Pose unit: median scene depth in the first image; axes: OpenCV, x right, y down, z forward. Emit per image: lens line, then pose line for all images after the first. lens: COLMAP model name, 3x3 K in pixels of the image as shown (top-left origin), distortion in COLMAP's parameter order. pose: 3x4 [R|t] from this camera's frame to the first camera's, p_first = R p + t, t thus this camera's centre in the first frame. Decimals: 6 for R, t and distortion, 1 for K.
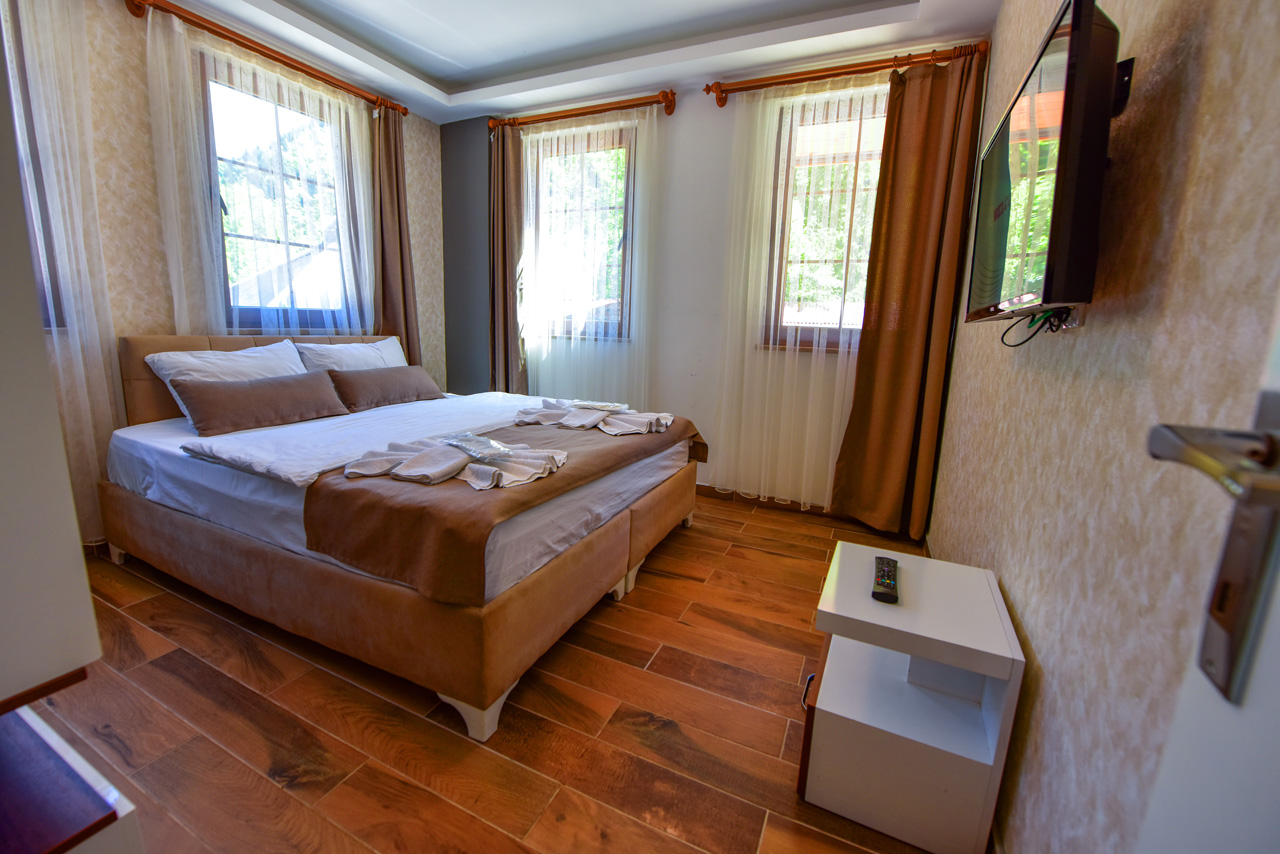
lens RADIAL K [[507.3, 0, 634.4], [0, 507.3, 423.0], [0, 0, 1]] dist [-0.016749, -0.002128]
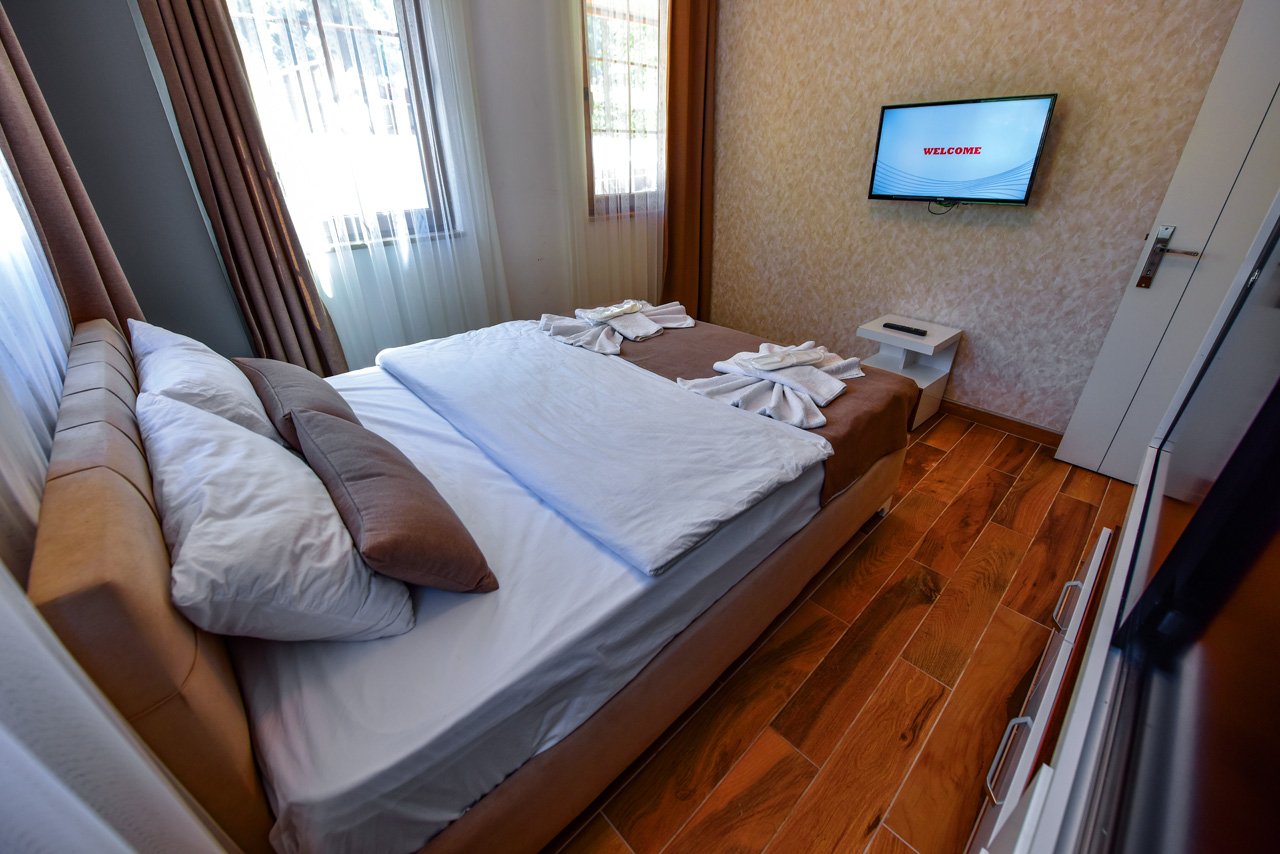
lens RADIAL K [[505.2, 0, 643.1], [0, 505.2, 423.3], [0, 0, 1]] dist [-0.017137, -0.000476]
pose [[0.358500, -0.471508, 0.805704, -1.605923], [0.188852, 0.881858, 0.432044, -0.430123], [-0.914228, -0.002729, 0.405191, 0.971673]]
